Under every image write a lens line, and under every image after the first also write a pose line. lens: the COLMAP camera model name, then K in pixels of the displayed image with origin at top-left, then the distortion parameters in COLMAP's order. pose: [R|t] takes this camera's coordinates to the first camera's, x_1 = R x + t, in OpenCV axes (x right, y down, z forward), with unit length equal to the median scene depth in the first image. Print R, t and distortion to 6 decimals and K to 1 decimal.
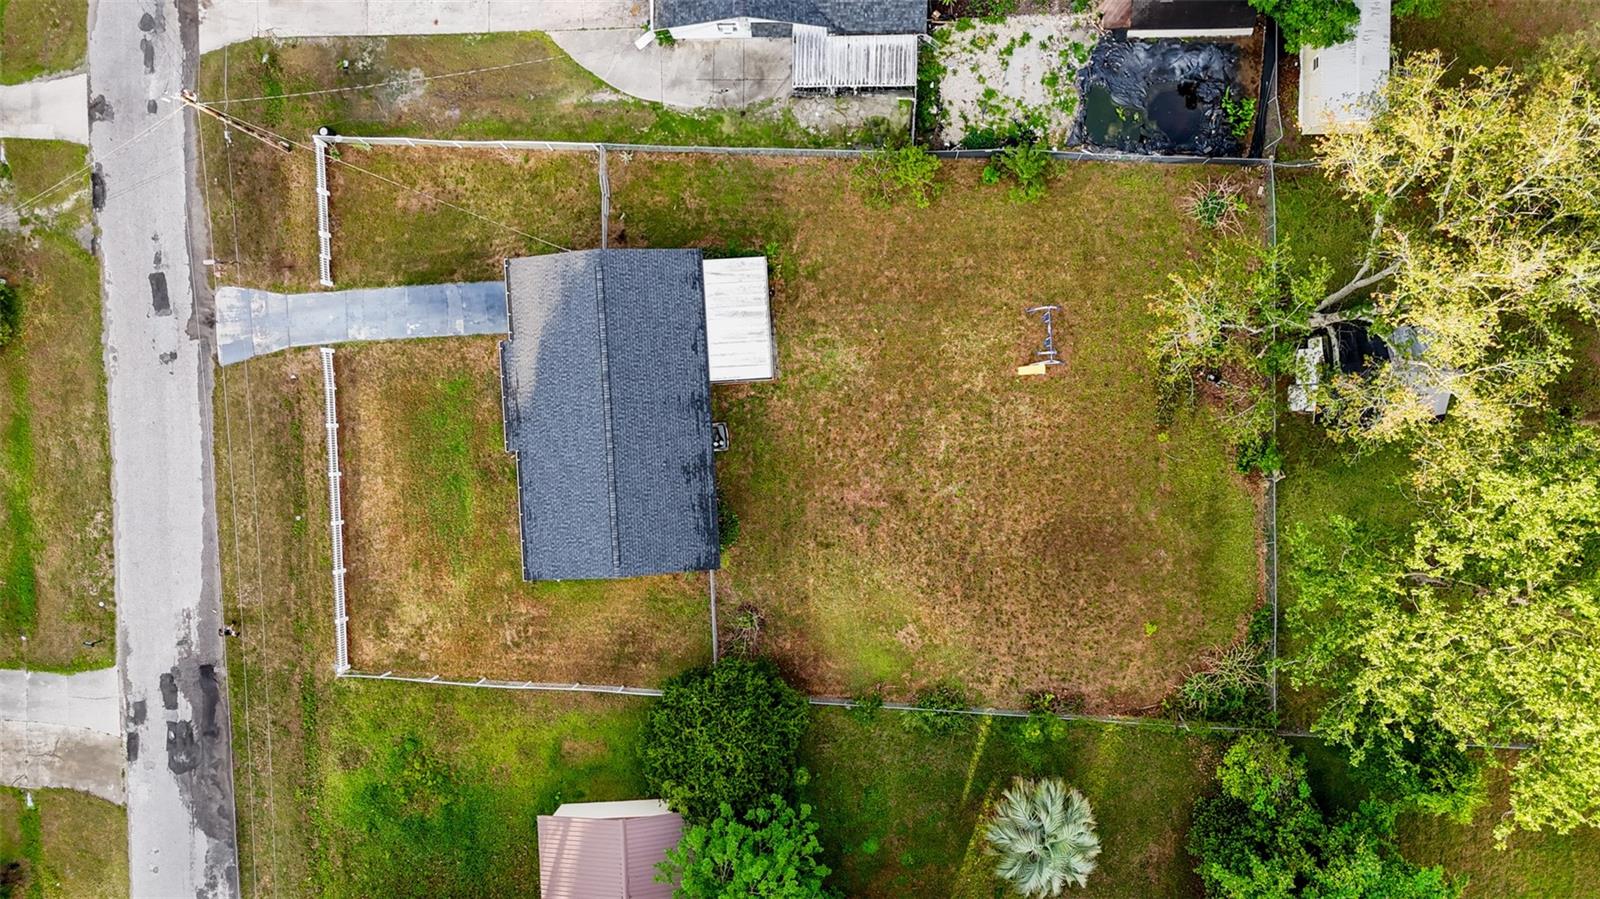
lens RADIAL K [[1189.7, 0, 802.4], [0, 1189.7, 449.1], [0, 0, 1]] dist [0.058009, -0.046084]
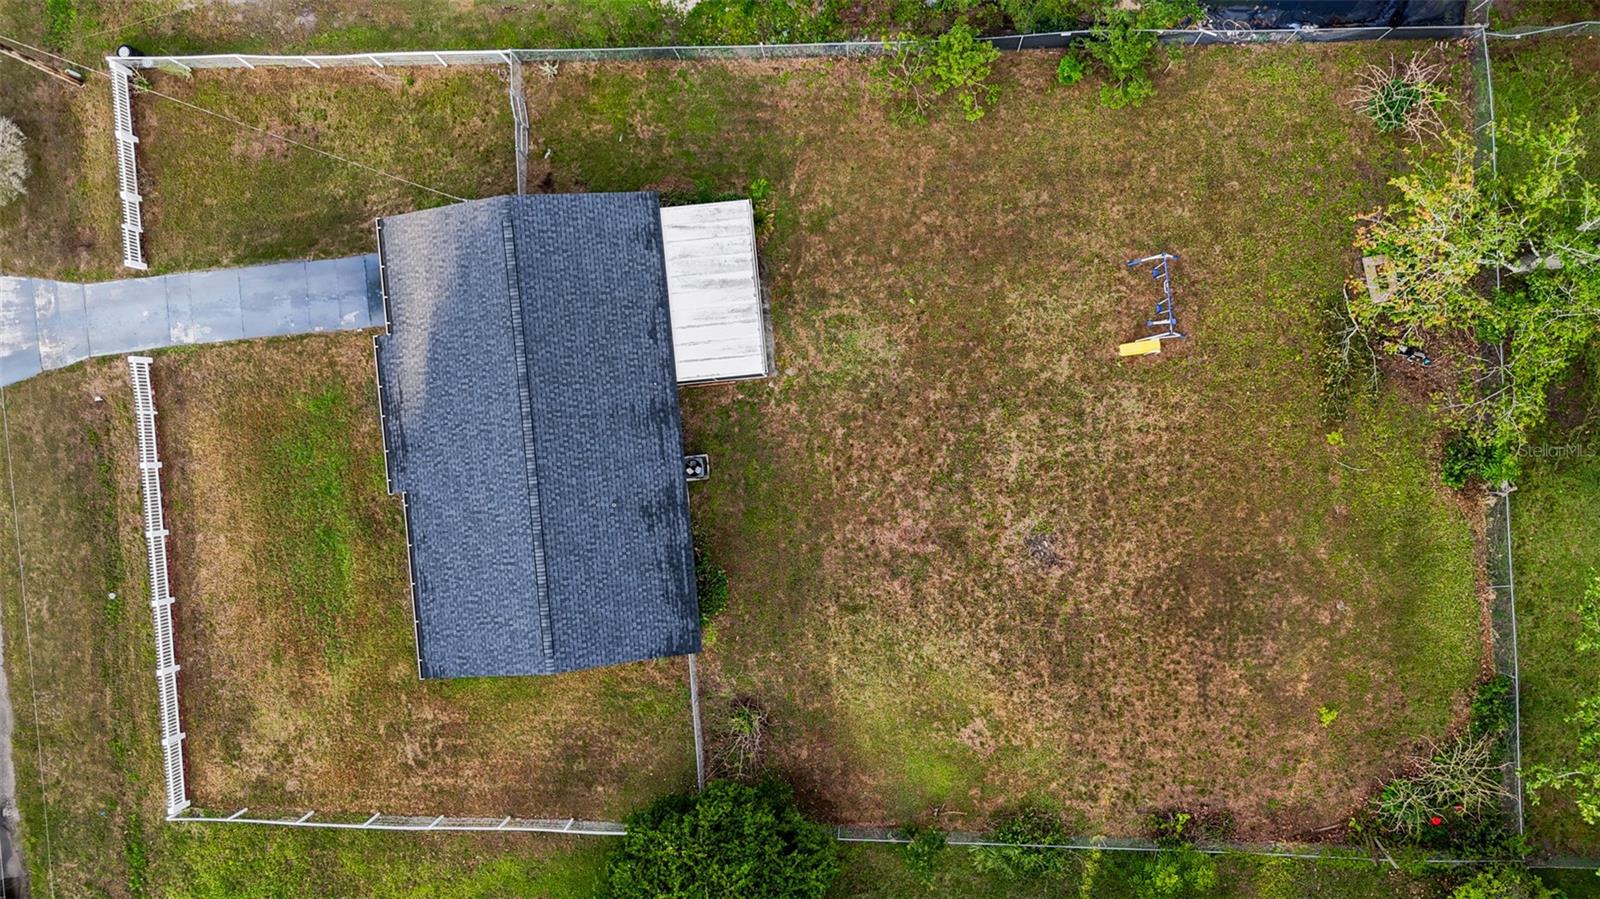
lens RADIAL K [[1189.7, 0, 802.4], [0, 1189.7, 449.1], [0, 0, 1]] dist [0.058009, -0.046084]
pose [[0.999210, -0.037748, -0.012450, 0.002438], [0.037712, 0.999284, -0.003107, -0.012422], [0.012558, 0.002635, 0.999918, 0.292867]]
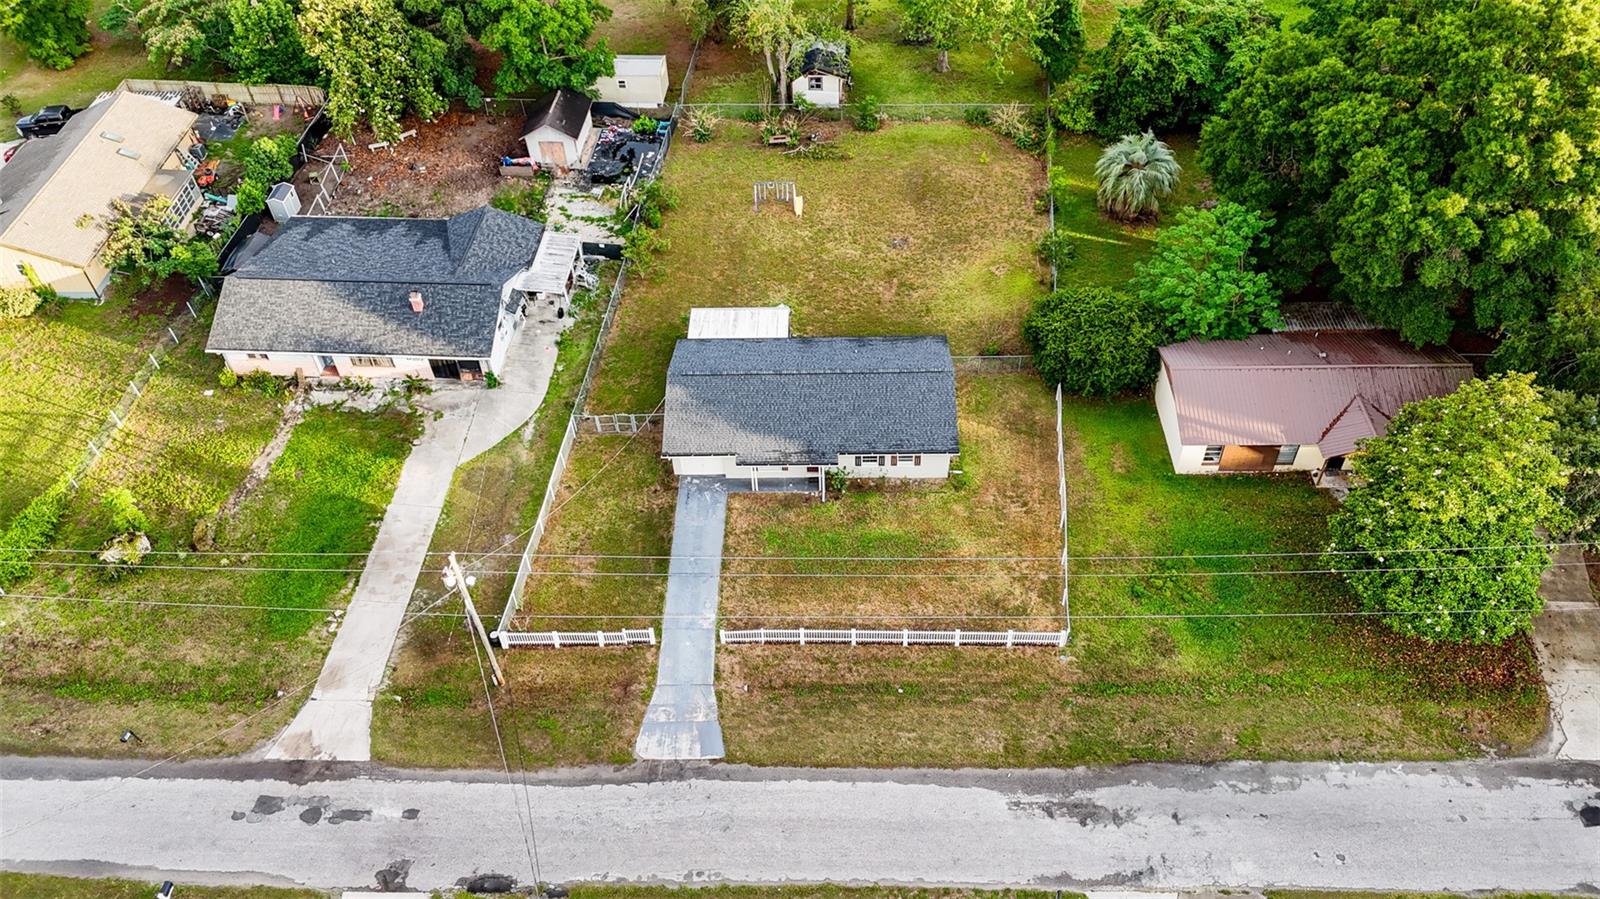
lens RADIAL K [[1189.7, 0, 802.4], [0, 1189.7, 449.1], [0, 0, 1]] dist [0.058009, -0.046084]
pose [[0.072351, -0.685361, 0.724600, -0.972166], [0.996971, 0.028901, -0.072212, 0.043970], [0.028550, 0.727629, 0.685376, 0.251383]]
